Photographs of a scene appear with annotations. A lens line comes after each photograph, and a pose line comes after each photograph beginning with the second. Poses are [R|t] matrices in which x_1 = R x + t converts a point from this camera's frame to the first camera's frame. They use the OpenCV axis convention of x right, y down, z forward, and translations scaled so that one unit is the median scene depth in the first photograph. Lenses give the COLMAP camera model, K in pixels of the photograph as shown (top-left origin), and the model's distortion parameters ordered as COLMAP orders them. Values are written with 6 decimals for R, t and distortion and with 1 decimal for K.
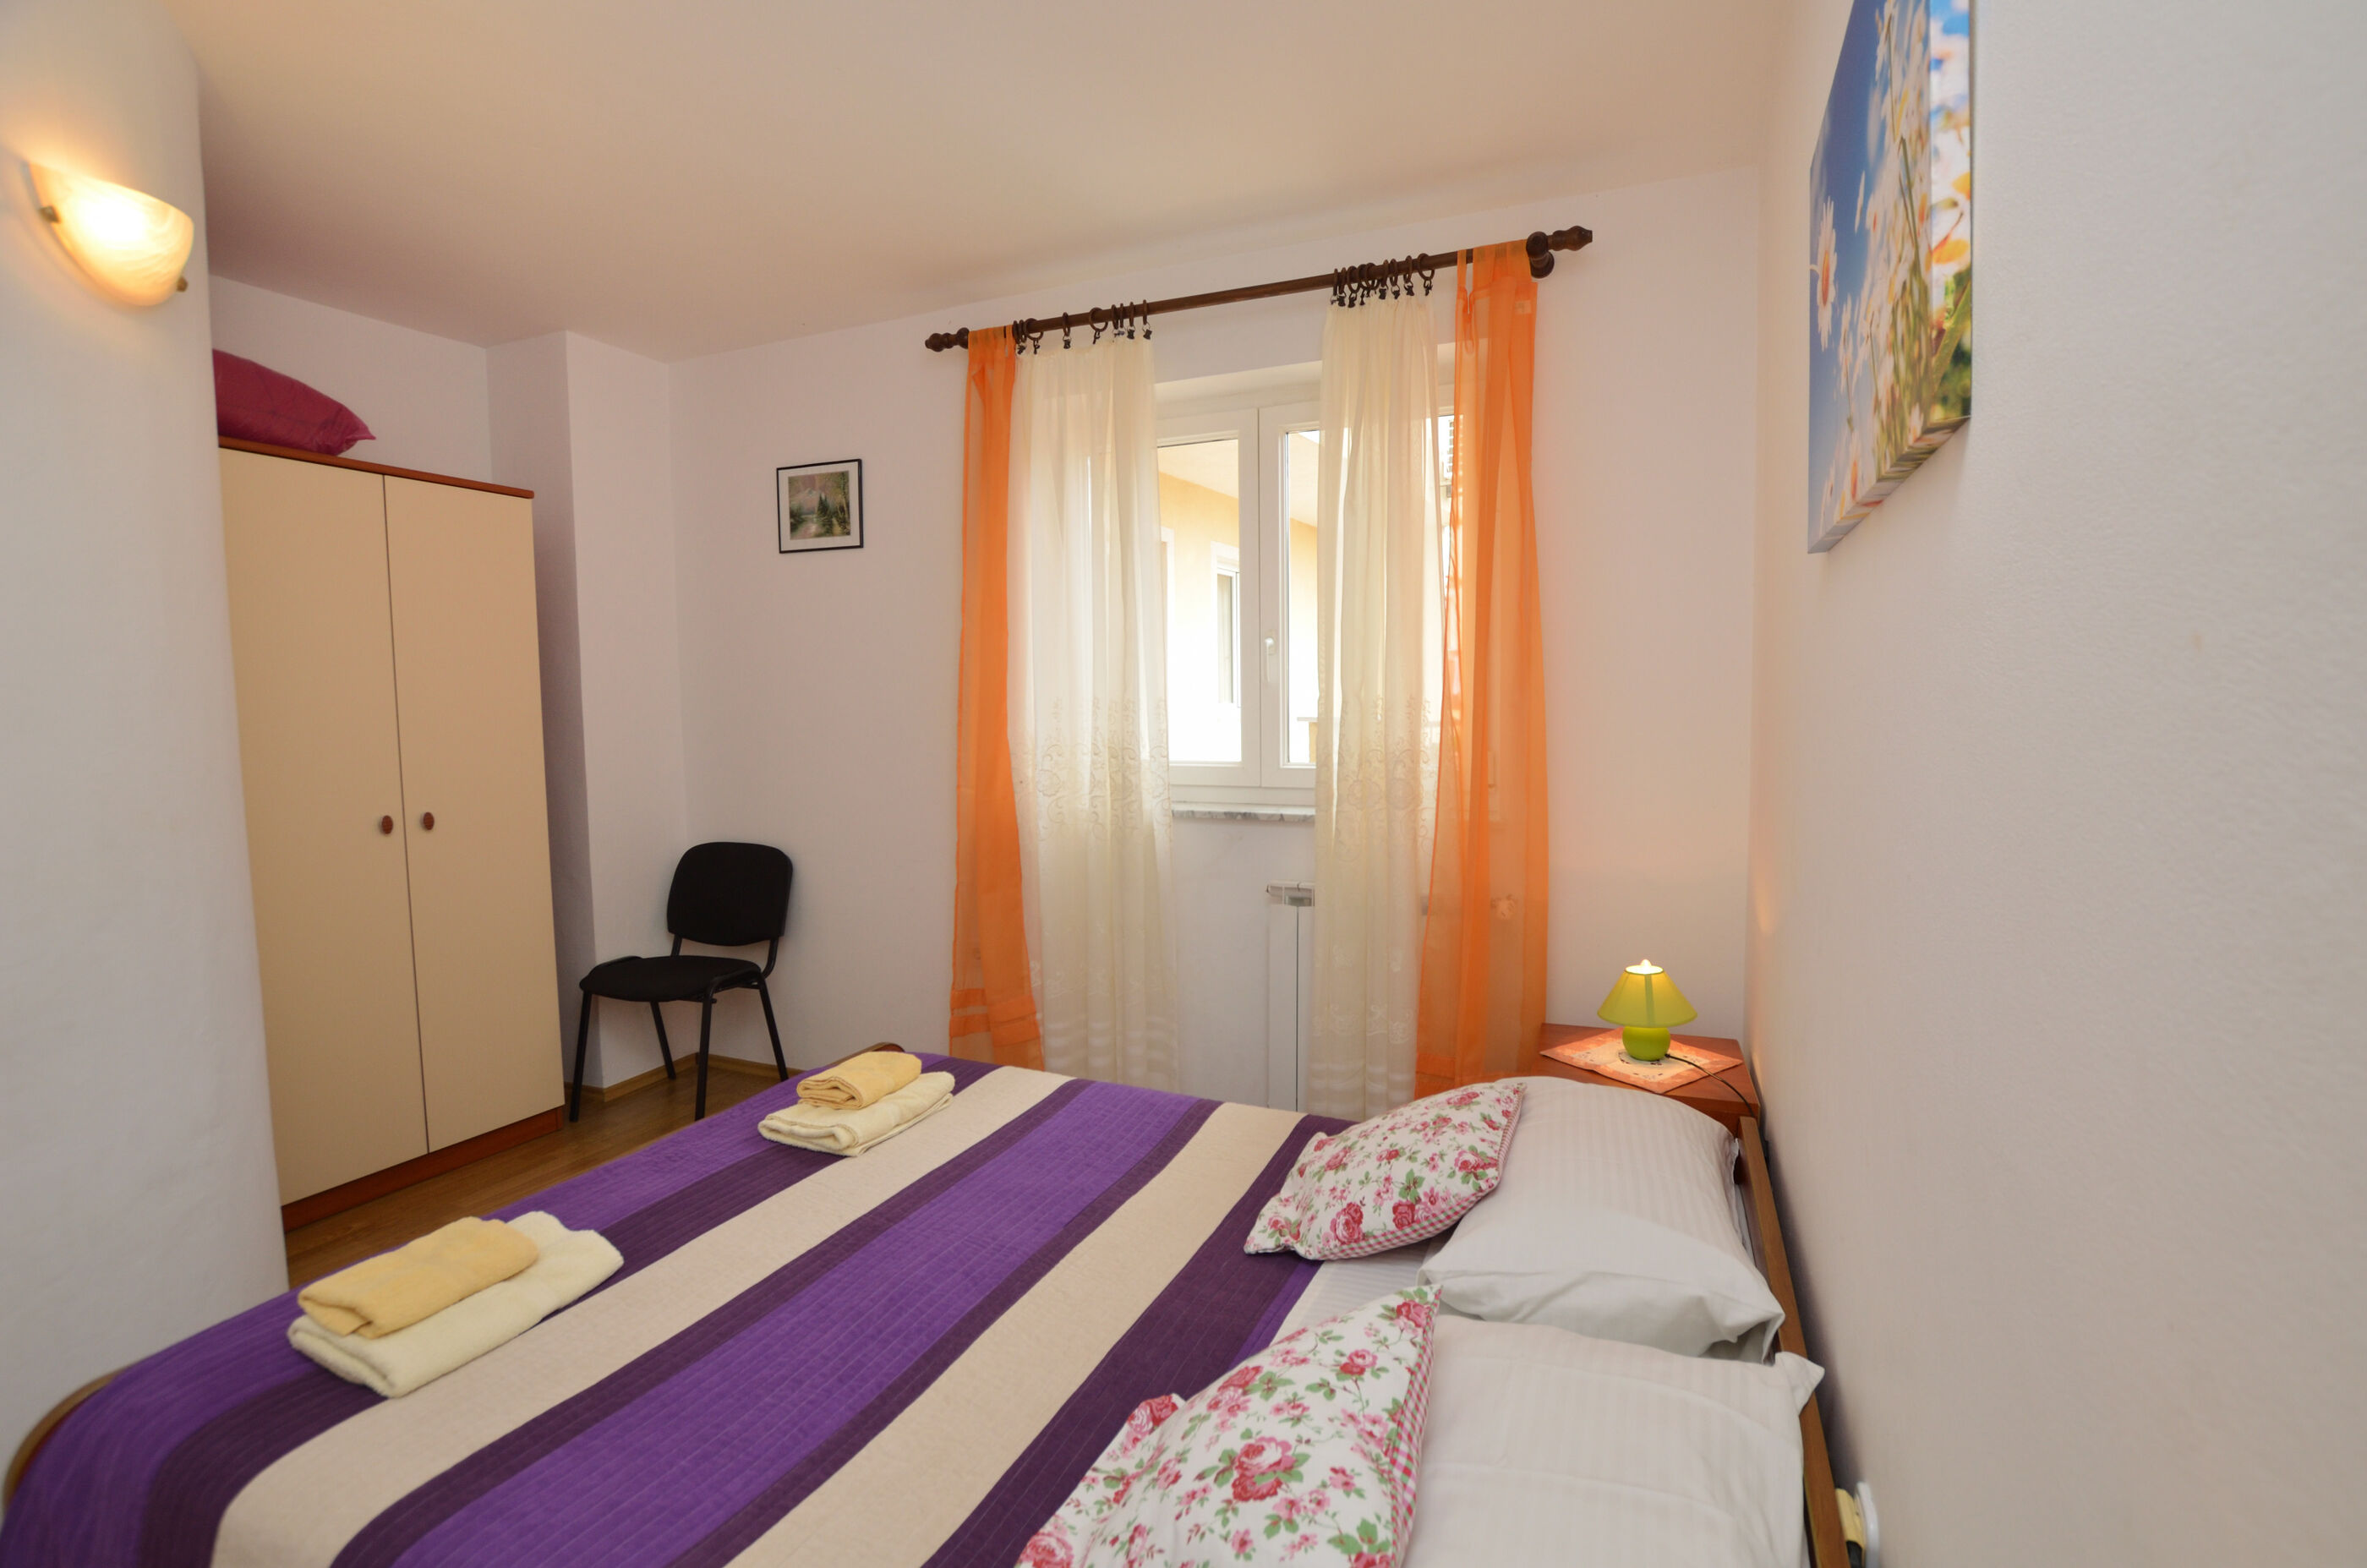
lens RADIAL K [[1050.6, 0, 1194.6], [0, 1050.6, 780.0], [0, 0, 1]] dist [-0.022694, 0.000453]
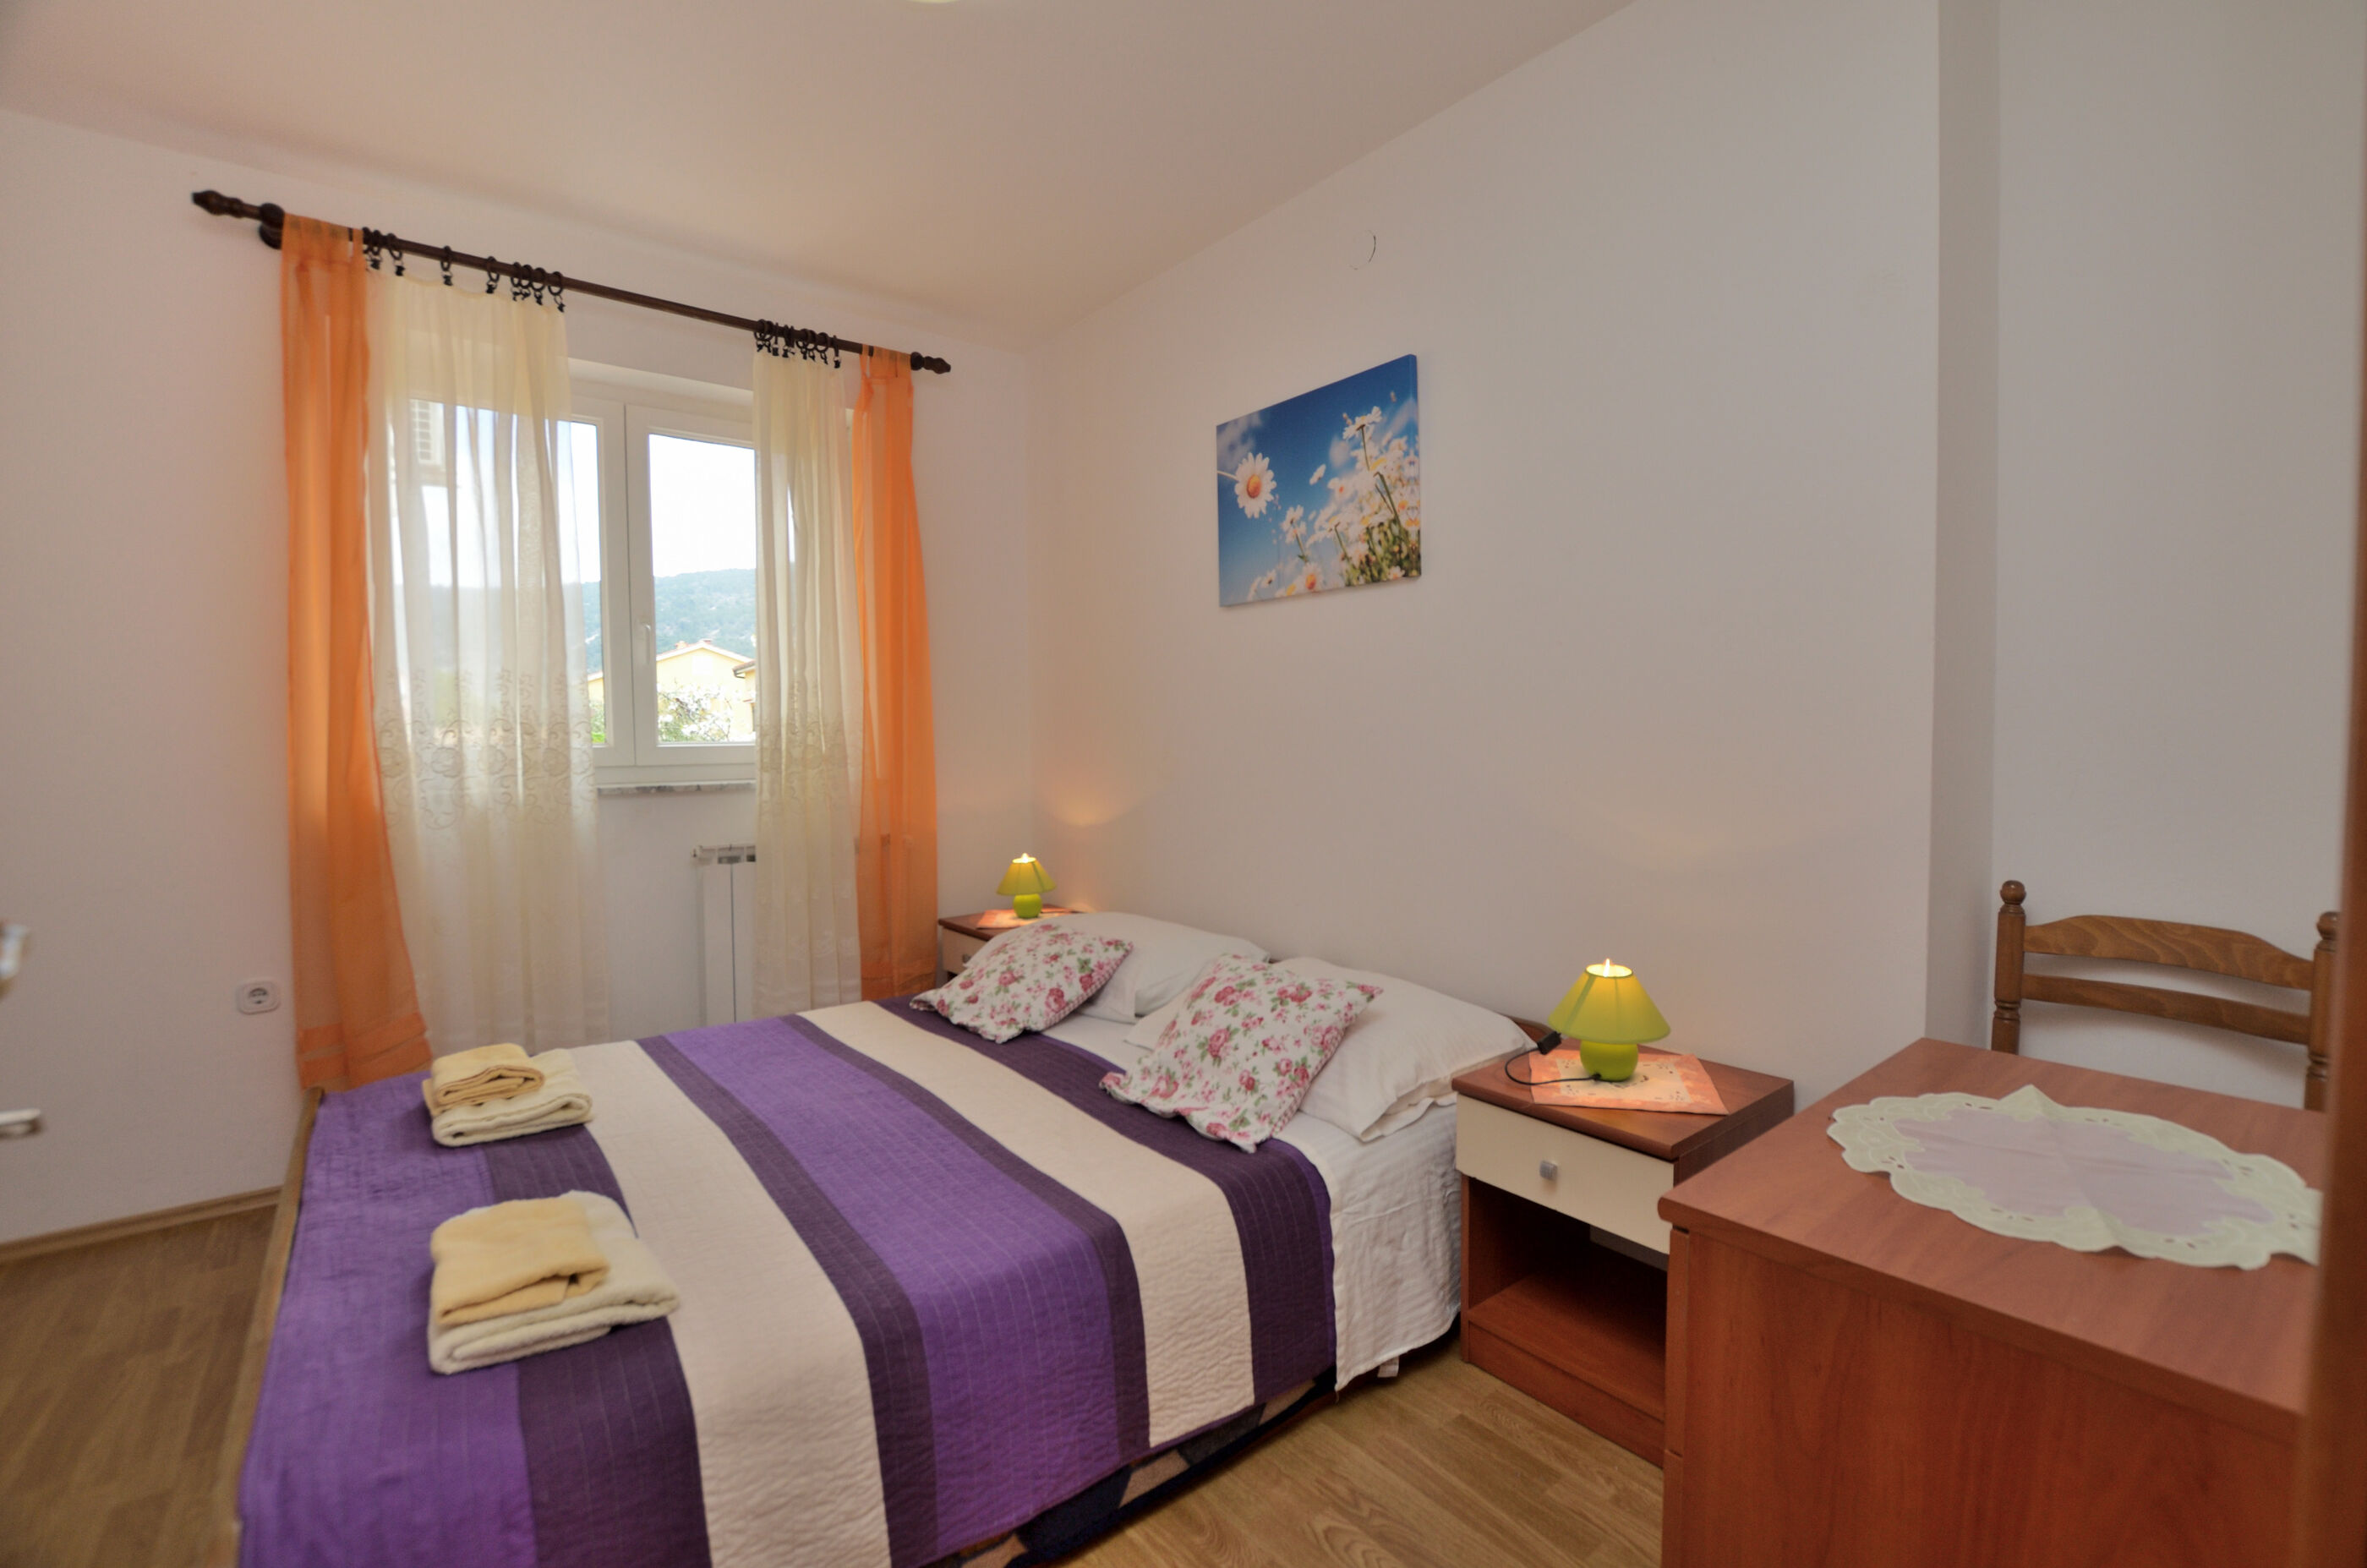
lens RADIAL K [[1050.6, 0, 1194.6], [0, 1050.6, 780.0], [0, 0, 1]] dist [-0.022694, 0.000453]
pose [[0.472978, -0.035600, 0.880355, -0.718073], [0.065943, 0.997811, 0.004922, 0.063979], [-0.878603, 0.055726, 0.474290, 0.032801]]
